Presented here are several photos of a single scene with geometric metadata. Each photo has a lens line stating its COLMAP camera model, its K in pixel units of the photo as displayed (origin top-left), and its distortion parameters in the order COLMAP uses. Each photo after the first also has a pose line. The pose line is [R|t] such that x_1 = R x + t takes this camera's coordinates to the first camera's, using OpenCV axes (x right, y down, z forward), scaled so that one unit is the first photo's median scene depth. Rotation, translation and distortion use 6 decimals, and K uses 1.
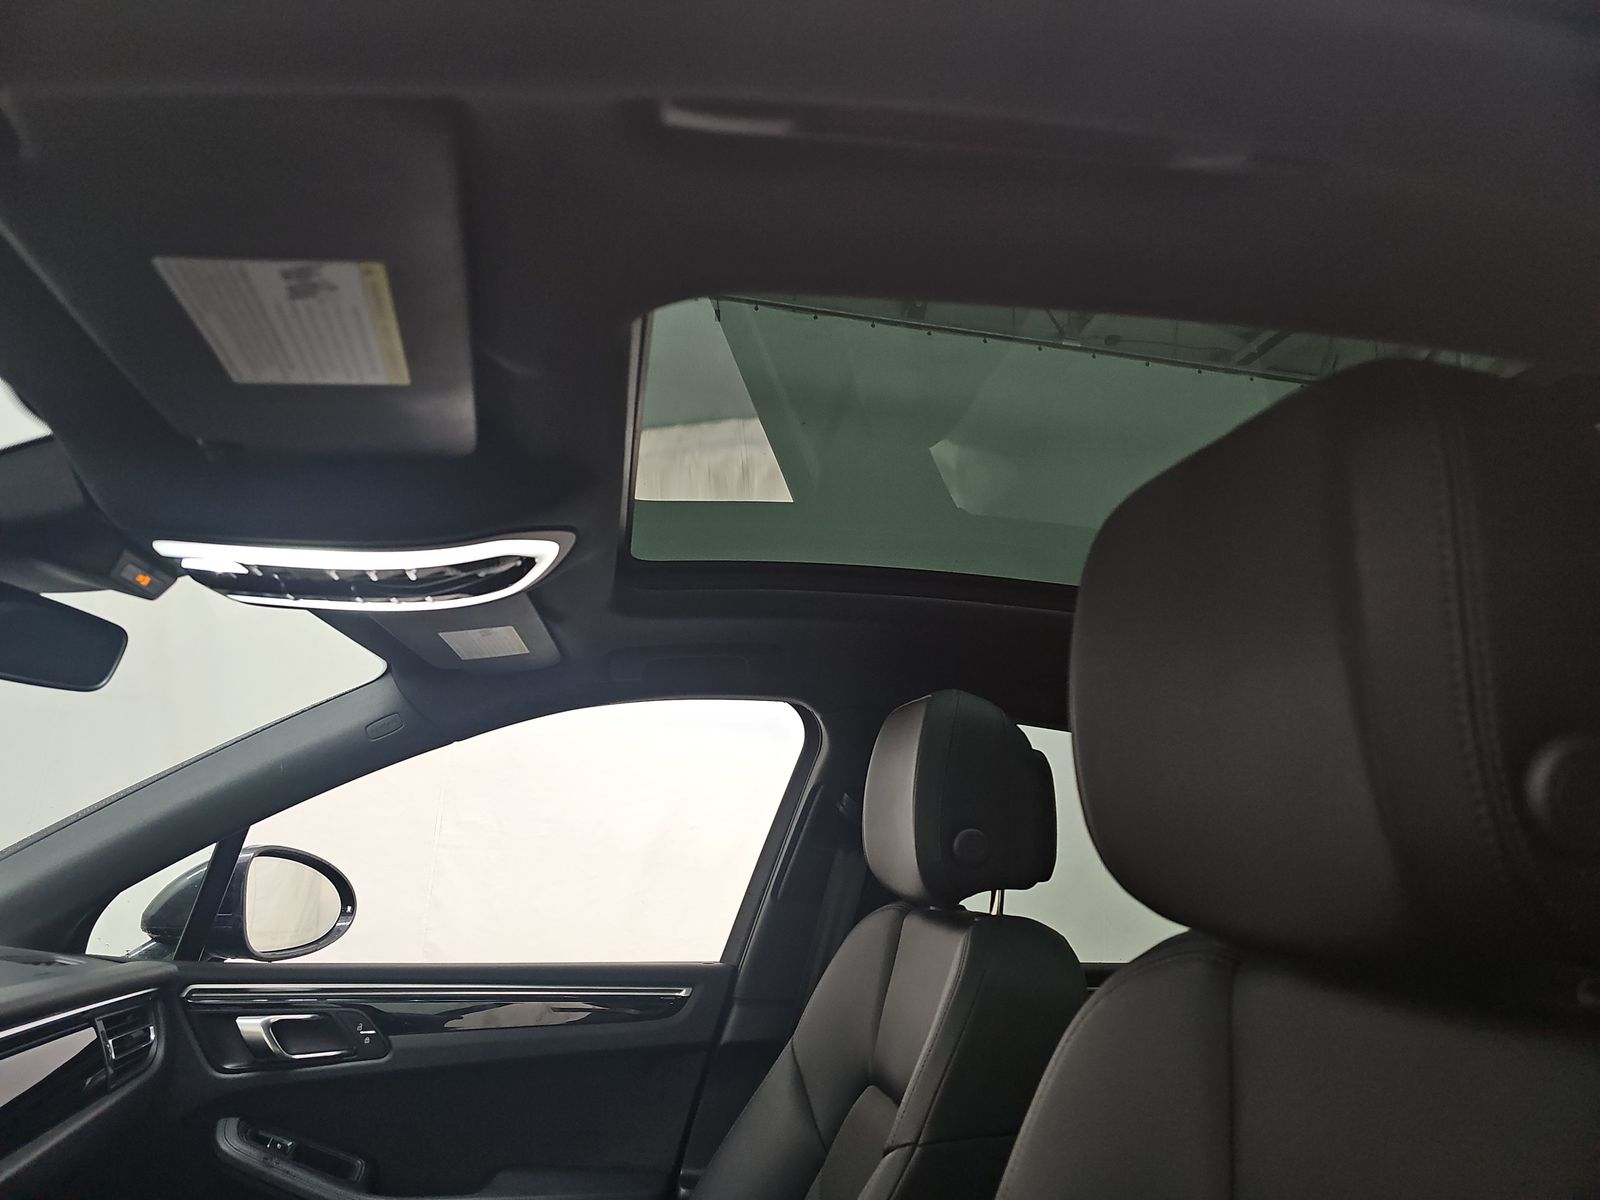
lens RADIAL K [[1049.0, 0, 802.2], [0, 1049.0, 596.2], [0, 0, 1]] dist [0.041580, -0.042525]
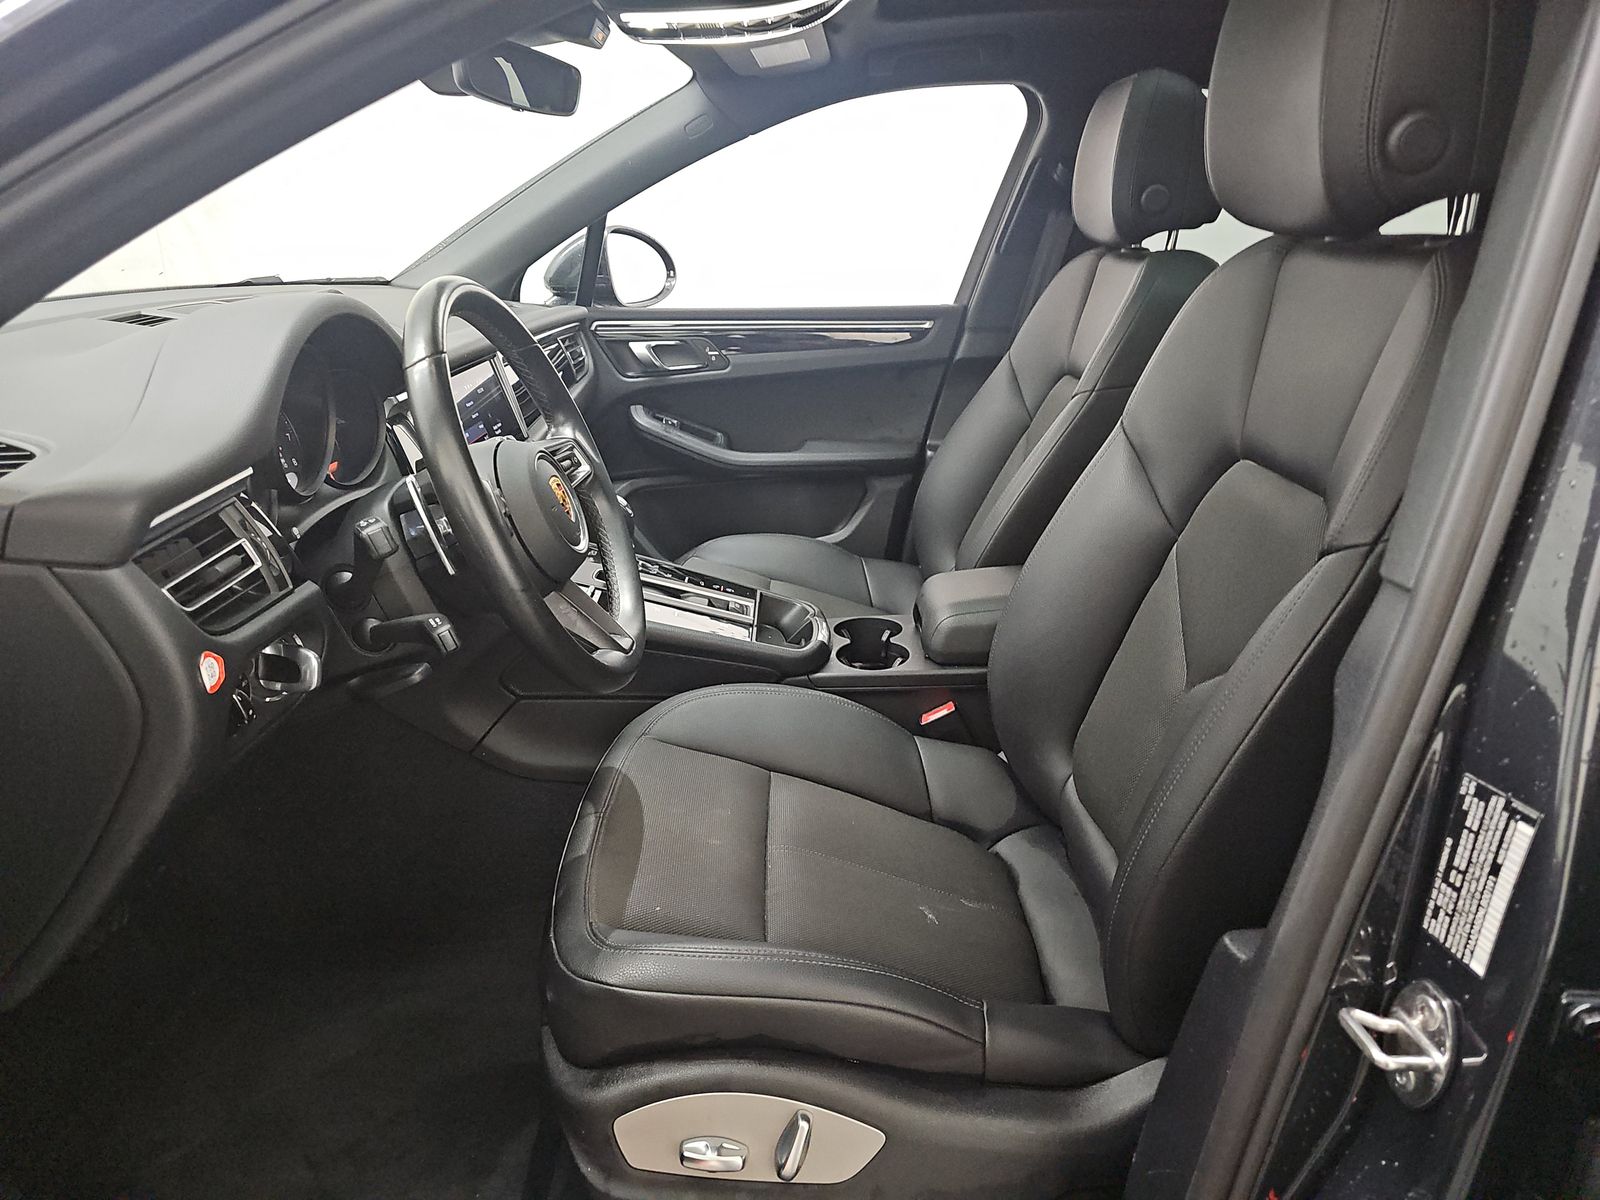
lens RADIAL K [[1049.0, 0, 778.0], [0, 1049.0, 588.3], [0, 0, 1]] dist [0.041580, -0.042525]
pose [[0.979473, 0.030368, -0.199273, -0.021534], [0.079751, 0.849540, 0.521461, -0.064128], [0.185126, -0.526650, 0.829680, -0.367897]]
